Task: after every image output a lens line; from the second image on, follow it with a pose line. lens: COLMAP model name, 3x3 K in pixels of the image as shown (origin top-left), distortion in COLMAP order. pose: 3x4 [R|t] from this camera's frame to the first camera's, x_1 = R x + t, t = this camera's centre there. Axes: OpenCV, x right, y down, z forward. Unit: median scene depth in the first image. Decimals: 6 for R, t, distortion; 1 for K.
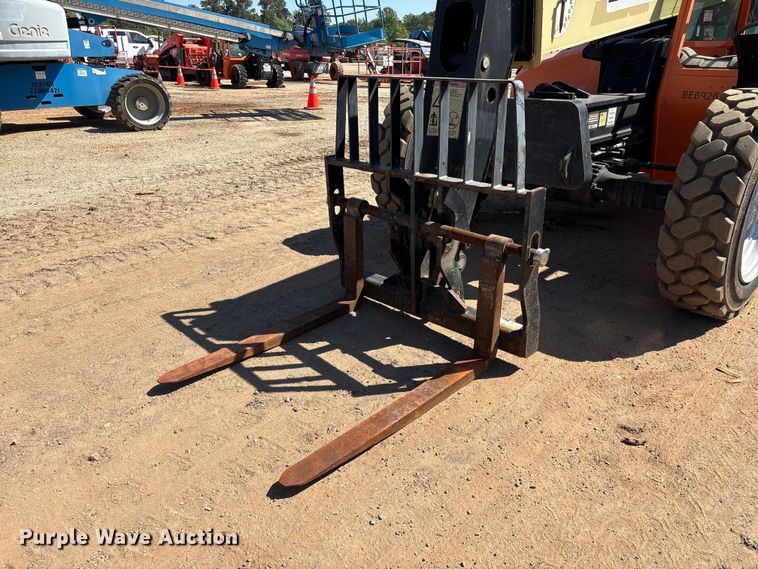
lens RADIAL K [[577.2, 0, 376.9], [0, 577.2, 282.5], [0, 0, 1]] dist [0.042026, -0.033708]
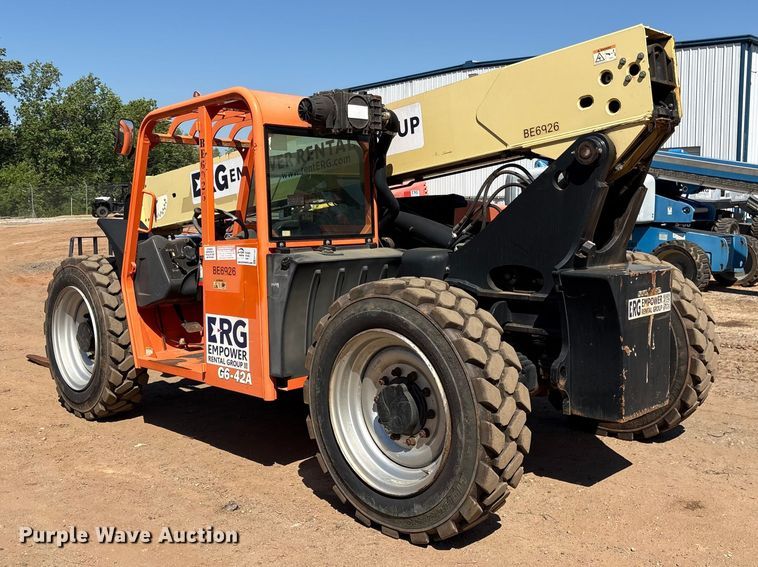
lens RADIAL K [[780.4, 0, 378.2], [0, 780.4, 259.4], [0, 0, 1]] dist [0.066435, -0.021267]
pose [[0.011701, 0.072380, -0.997308, 2.482767], [-0.370348, 0.926760, 0.062915, -0.668530], [0.928819, 0.368615, 0.037650, 1.498067]]
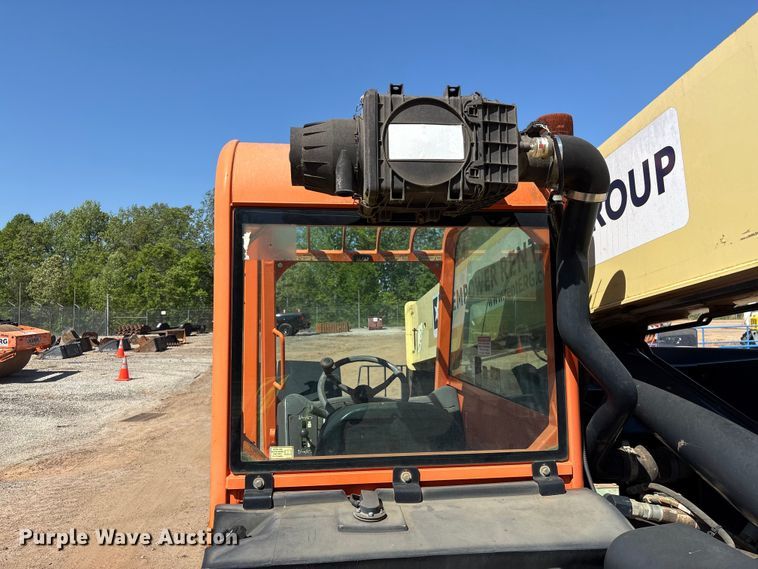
lens RADIAL K [[574.3, 0, 376.5], [0, 574.3, 283.8], [0, 0, 1]] dist [0.052337, -0.047095]
pose [[-0.621915, -0.032399, -0.782414, 1.415330], [-0.280931, 0.941866, 0.184301, -0.780849], [0.730958, 0.334424, -0.594863, 1.646845]]
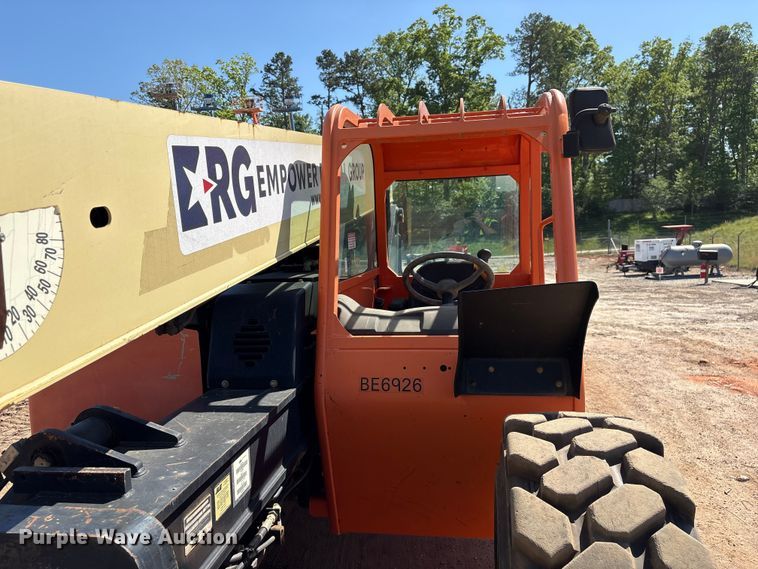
lens RADIAL K [[577.2, 0, 376.9], [0, 577.2, 282.5], [0, 0, 1]] dist [0.042026, -0.033708]
pose [[0.812608, -0.063697, 0.579320, 0.292196], [0.244589, 0.939510, -0.239784, -0.340526], [-0.529003, 0.336545, 0.779033, 0.677282]]
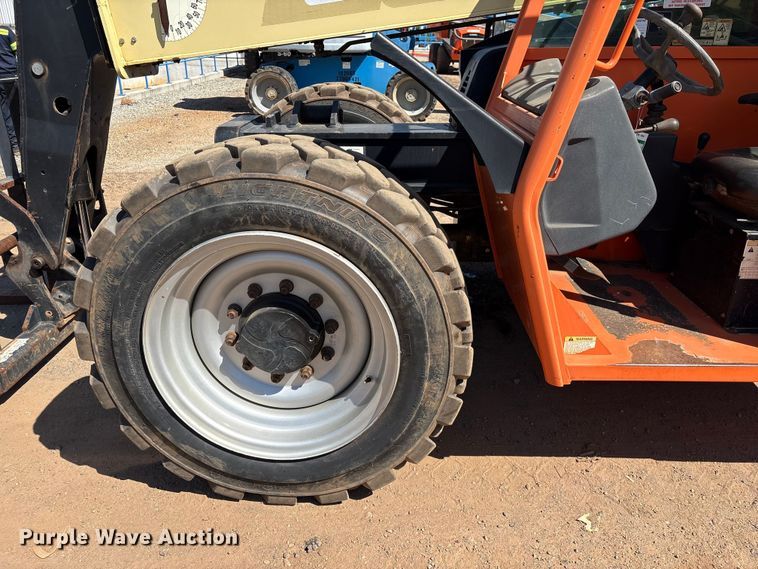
lens RADIAL K [[578.4, 0, 378.3], [0, 578.4, 292.8], [0, 0, 1]] dist [0.044006, -0.065884]
pose [[0.684005, 0.297505, -0.666055, 1.073061], [-0.278401, 0.950410, 0.138613, -0.279102], [0.674263, 0.090619, 0.732910, 0.633730]]
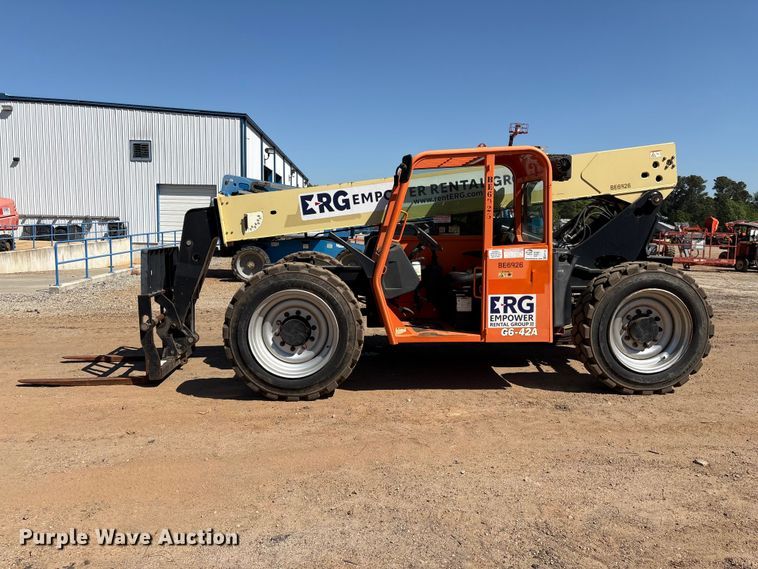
lens RADIAL K [[577.2, 0, 376.9], [0, 577.2, 282.5], [0, 0, 1]] dist [0.042026, -0.033708]
pose [[0.743817, 0.072894, -0.664397, 1.862255], [-0.260049, 0.947274, -0.187205, -0.015432], [0.615720, 0.312022, 0.723555, -0.071912]]
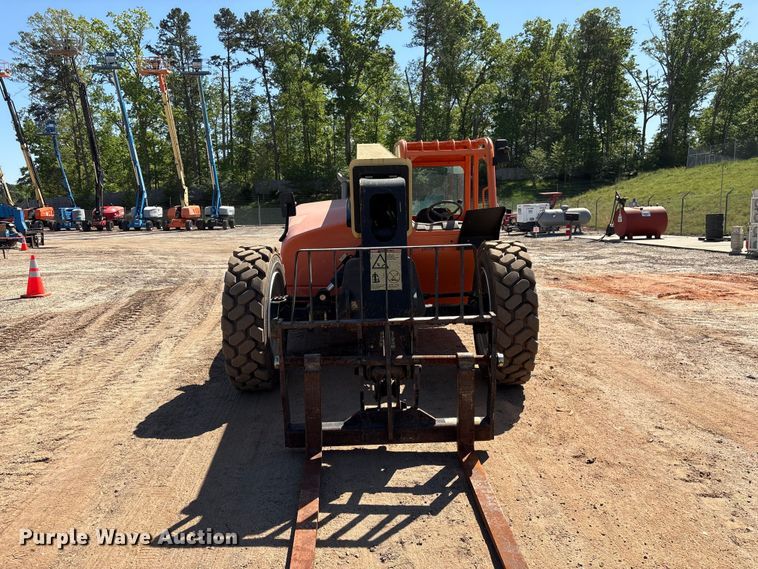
lens RADIAL K [[577.2, 0, 376.9], [0, 577.2, 282.5], [0, 0, 1]] dist [0.042026, -0.033708]
pose [[0.695162, -0.111970, 0.710079, -0.723082], [0.290615, 0.947248, -0.135141, -0.093827], [-0.657489, 0.300305, 0.691032, 0.124624]]
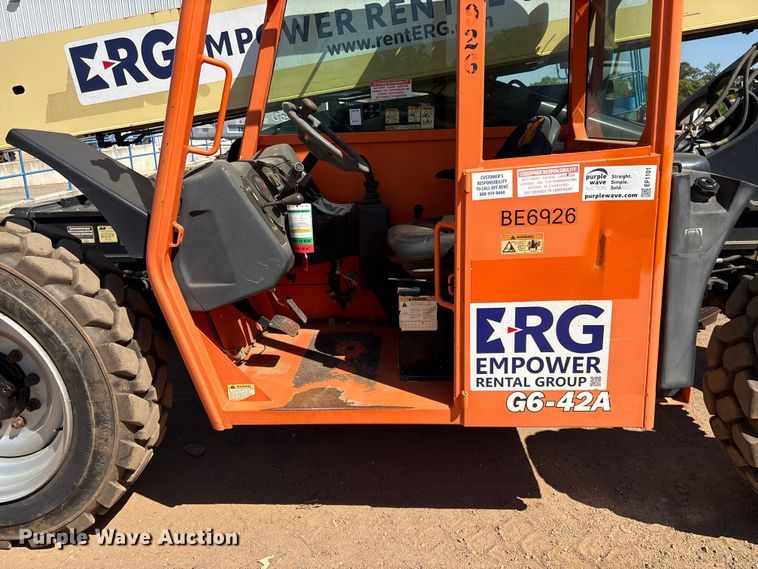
lens RADIAL K [[578.4, 0, 378.3], [0, 578.4, 292.8], [0, 0, 1]] dist [0.044006, -0.065884]
pose [[0.662990, 0.197035, -0.722233, 1.373703], [-0.260735, 0.965113, 0.023948, -0.363807], [0.701756, 0.172434, 0.691235, 0.837151]]
